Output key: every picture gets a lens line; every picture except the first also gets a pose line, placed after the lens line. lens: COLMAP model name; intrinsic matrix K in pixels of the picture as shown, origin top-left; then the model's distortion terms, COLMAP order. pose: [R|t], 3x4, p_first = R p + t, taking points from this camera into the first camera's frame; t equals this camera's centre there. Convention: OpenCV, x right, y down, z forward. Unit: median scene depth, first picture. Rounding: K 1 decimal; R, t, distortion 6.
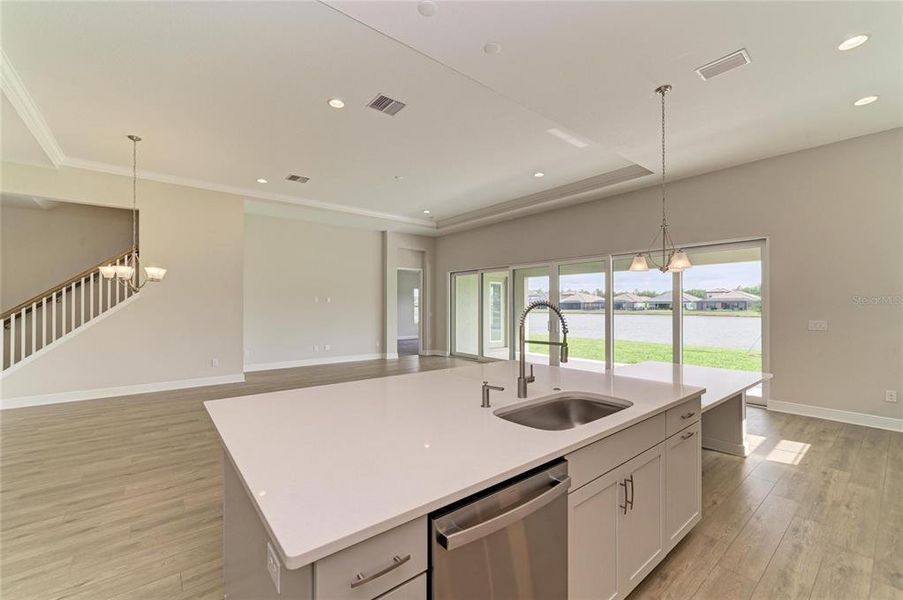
lens RADIAL K [[377.8, 0, 450.1], [0, 377.8, 304.1], [0, 0, 1]] dist [0.019716, 0.000130]
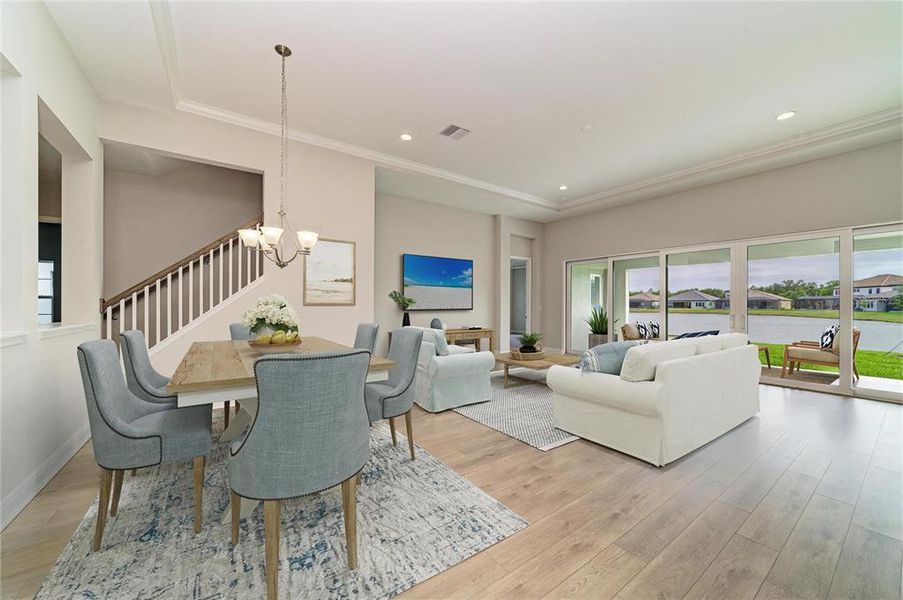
lens RADIAL K [[338.7, 0, 453.2], [0, 338.7, 303.3], [0, 0, 1]] dist [-0.000107, -0.000023]
pose [[0.998469, 0.005133, -0.055068, -0.230727], [-0.004957, 0.999982, 0.003342, 0.015036], [0.055084, -0.003064, 0.998477, 0.191661]]
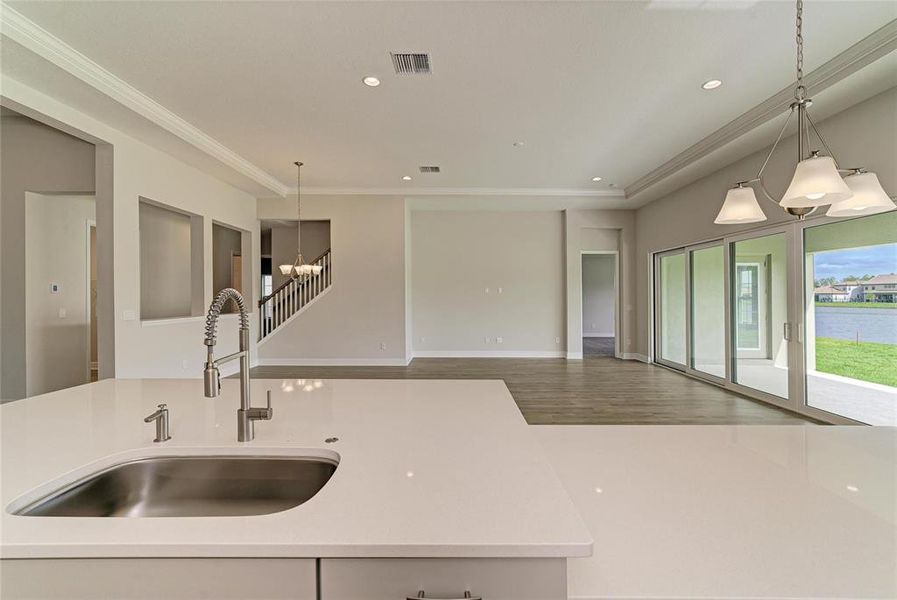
lens RADIAL K [[390.2, 0, 466.6], [0, 390.2, 293.9], [0, 0, 1]] dist [-0.000112, 0.000030]
pose [[0.785931, -0.000145, -0.618315, 0.200947], [-0.001380, 0.999997, -0.001988, 0.000072], [0.618313, 0.002416, 0.785928, 0.161918]]
